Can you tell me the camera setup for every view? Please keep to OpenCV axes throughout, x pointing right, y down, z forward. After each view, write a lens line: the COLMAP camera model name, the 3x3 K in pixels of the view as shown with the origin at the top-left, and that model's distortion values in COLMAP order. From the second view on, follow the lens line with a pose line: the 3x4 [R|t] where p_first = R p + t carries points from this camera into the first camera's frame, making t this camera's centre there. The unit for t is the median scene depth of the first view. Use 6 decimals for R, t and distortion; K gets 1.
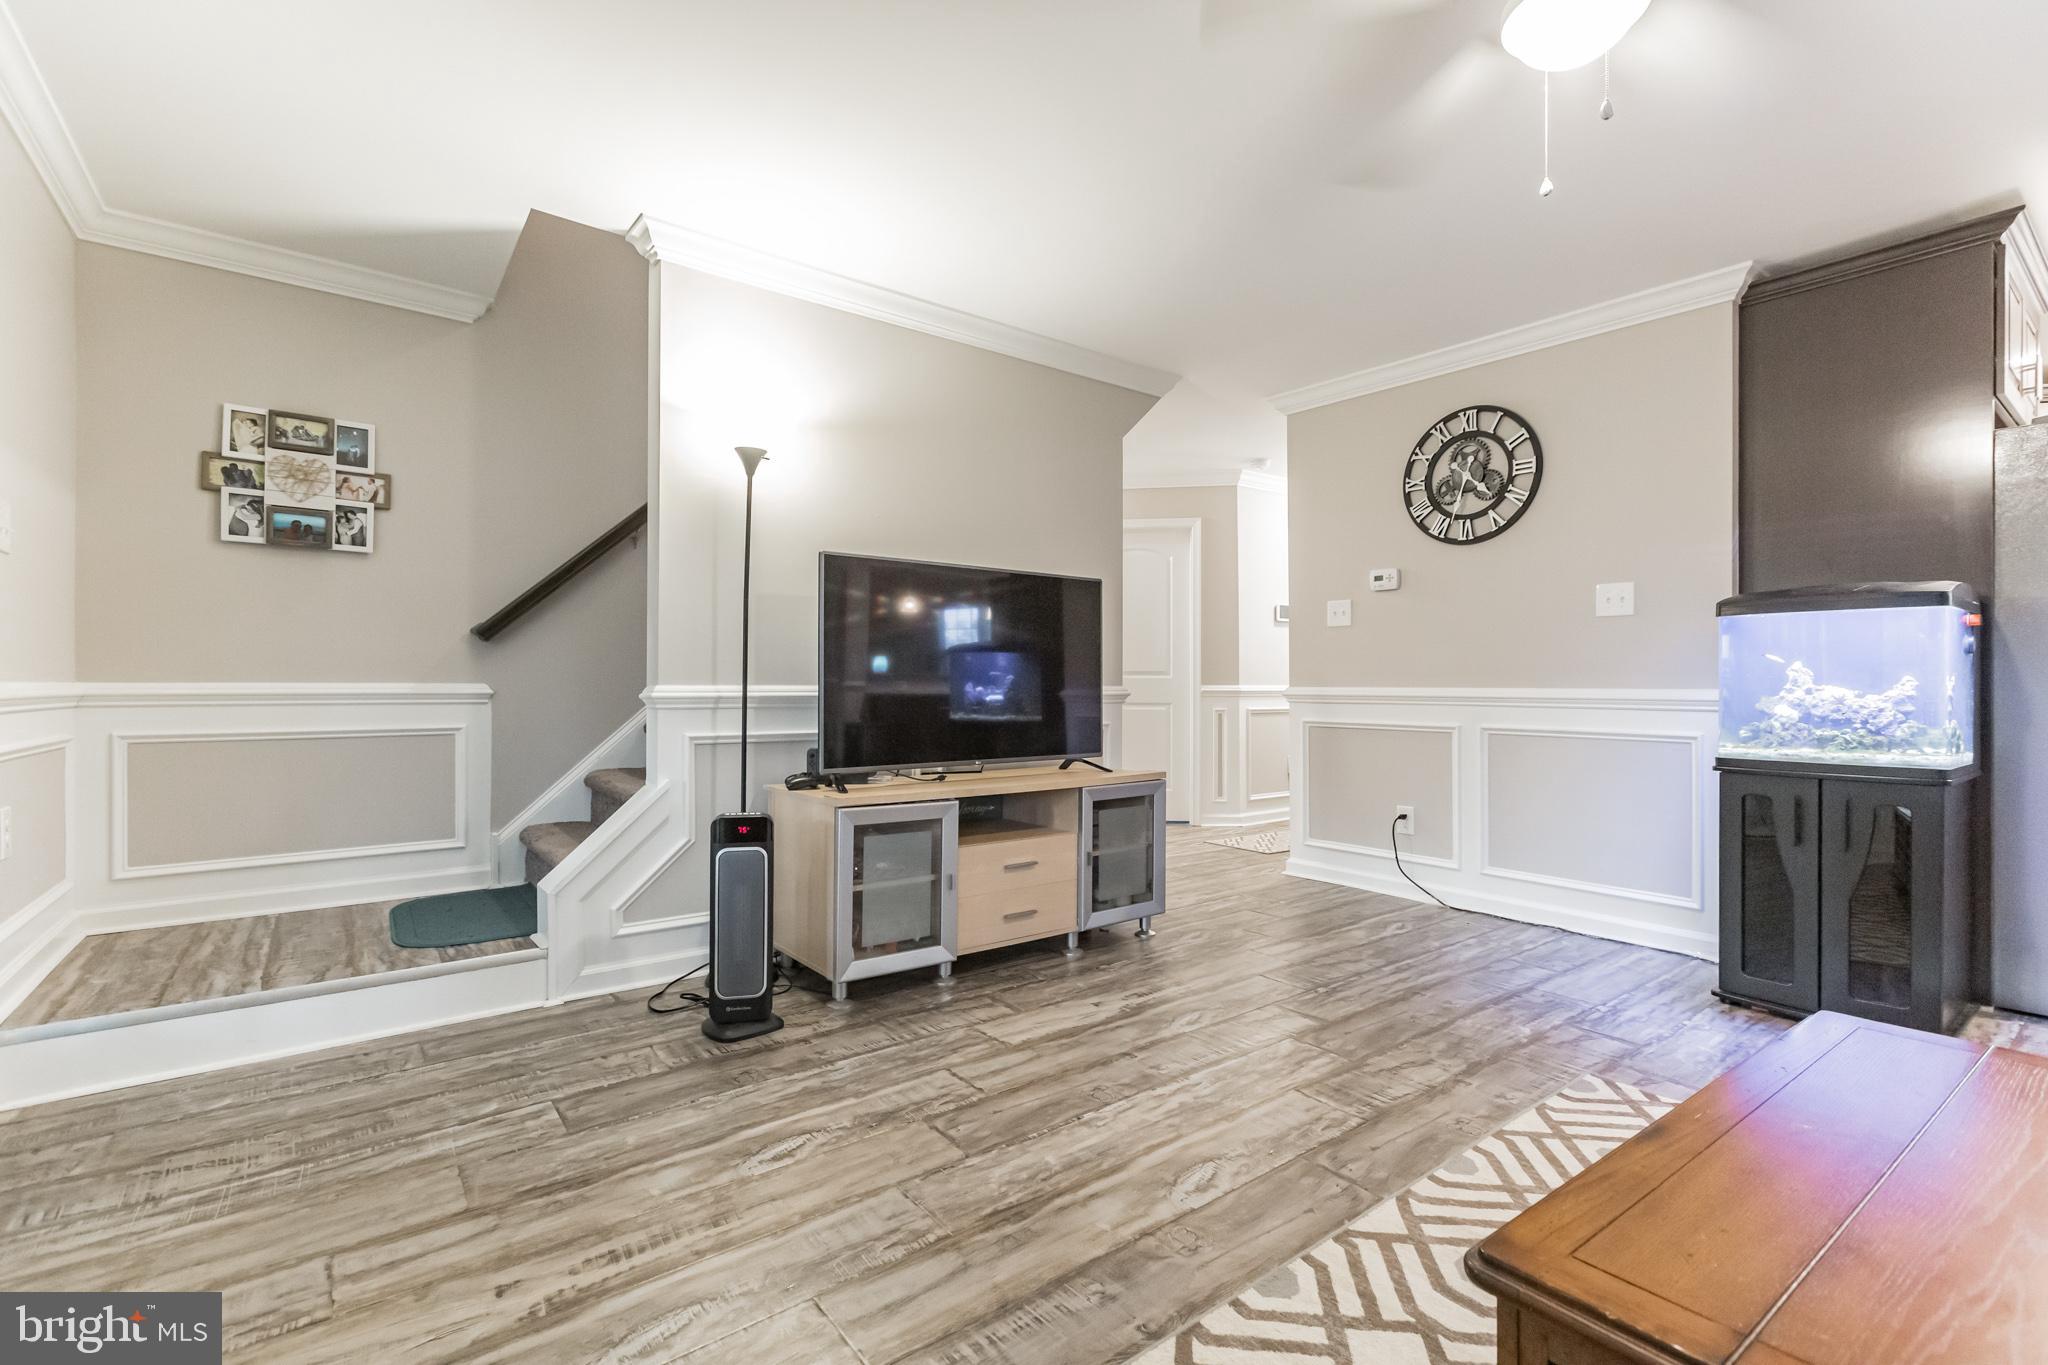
lens RADIAL K [[926.4, 0, 1030.3], [0, 926.4, 688.9], [0, 0, 1]] dist [0.002738, -0.002228]
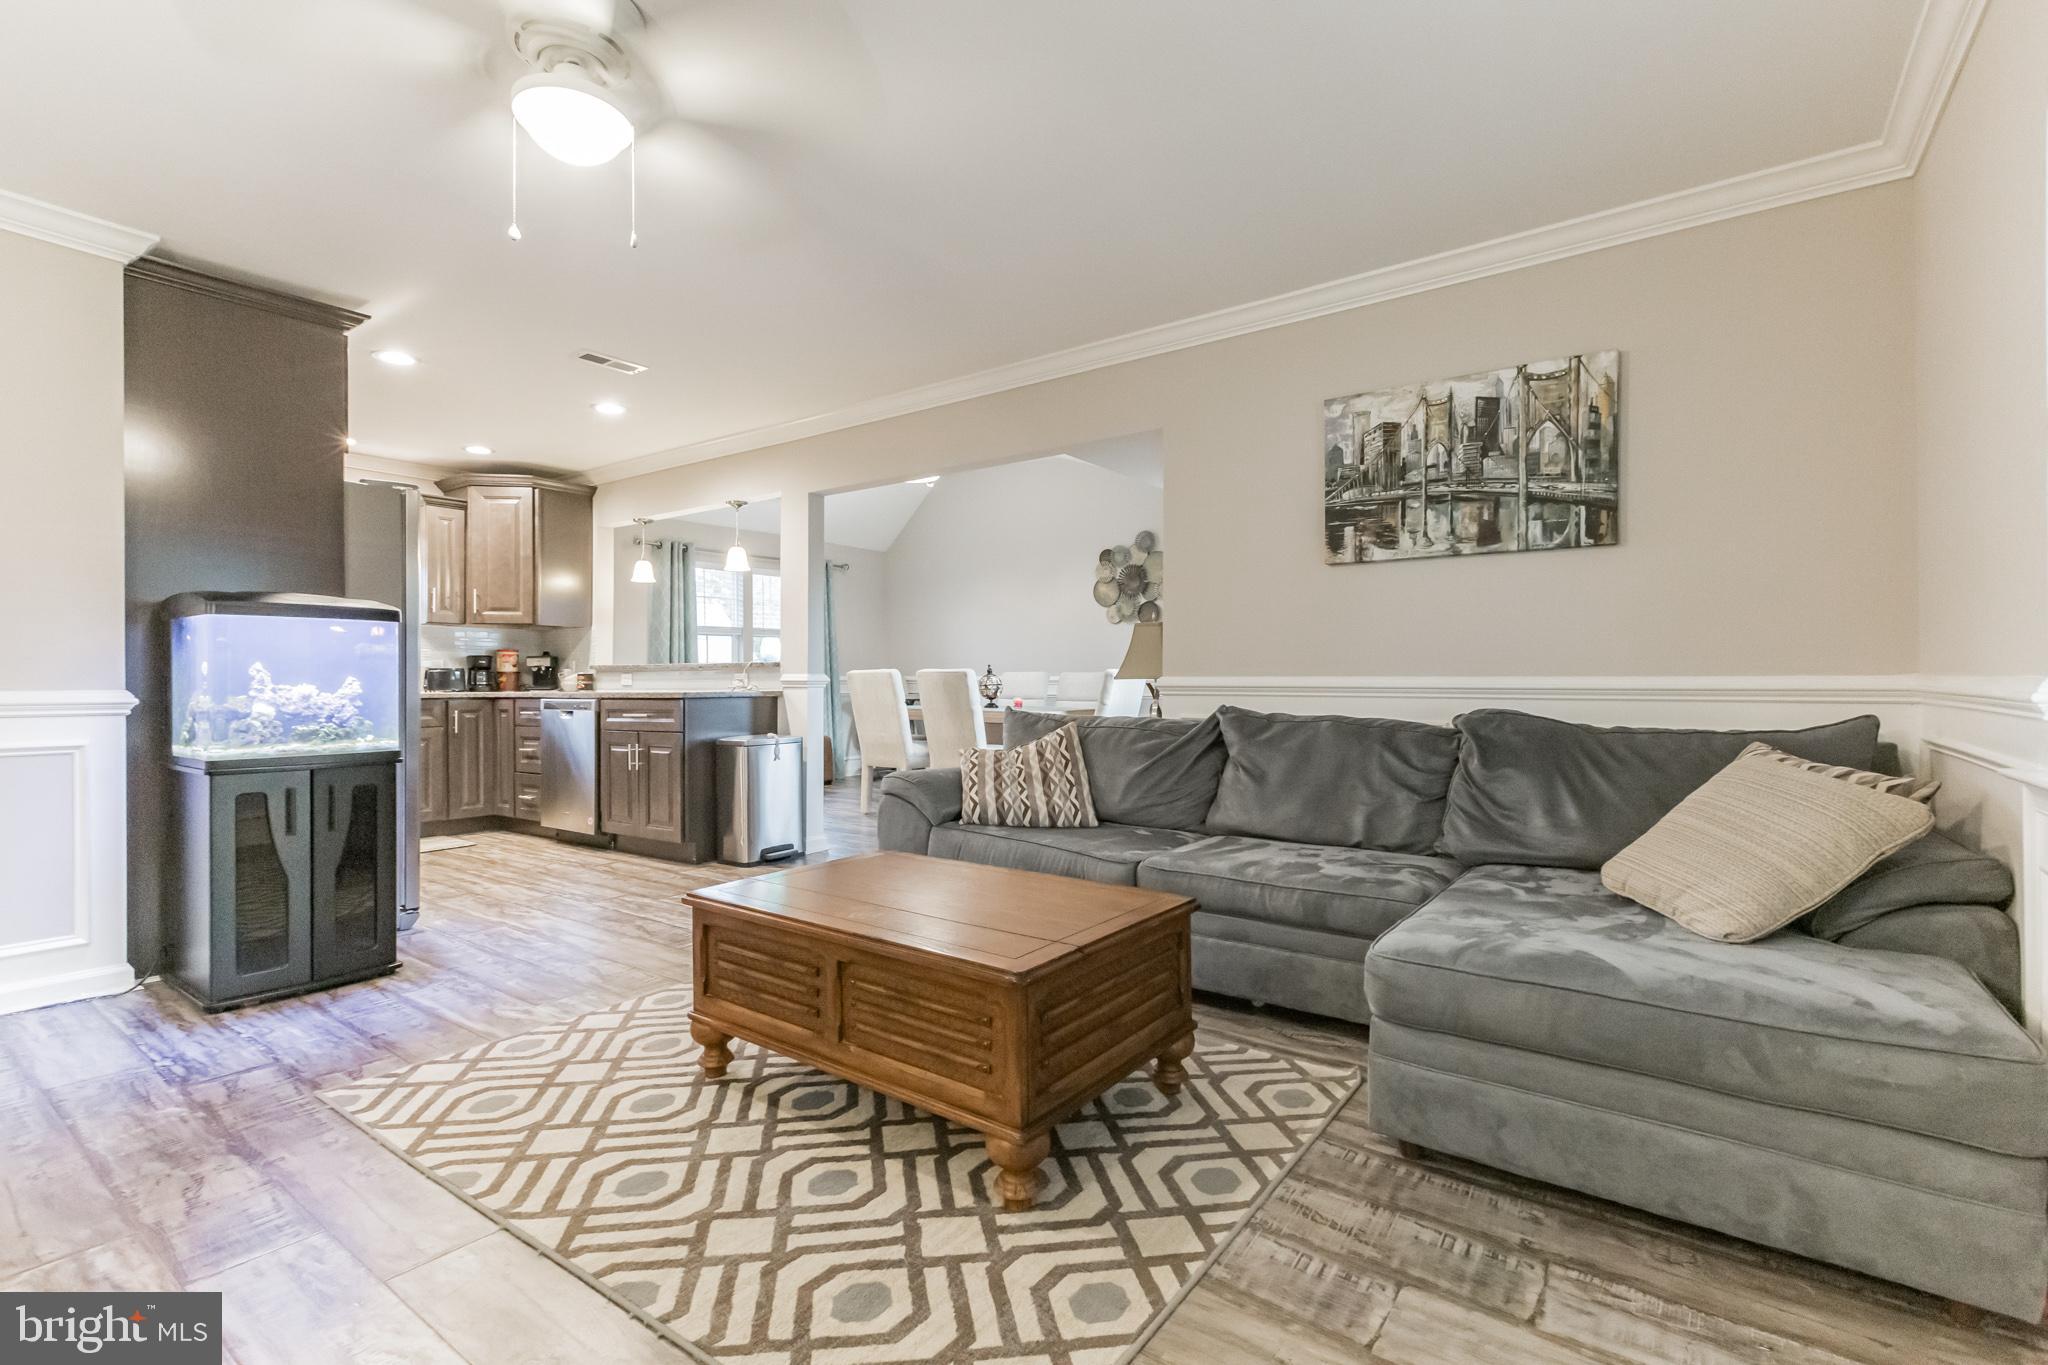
lens RADIAL K [[926.4, 0, 1028.6], [0, 926.4, 678.5], [0, 0, 1]] dist [0.002738, -0.002228]
pose [[-0.297883, 0.002154, 0.954600, -0.459233], [0.004757, 0.999988, -0.000772, -0.006624], [-0.954591, 0.004311, -0.297890, 0.510979]]
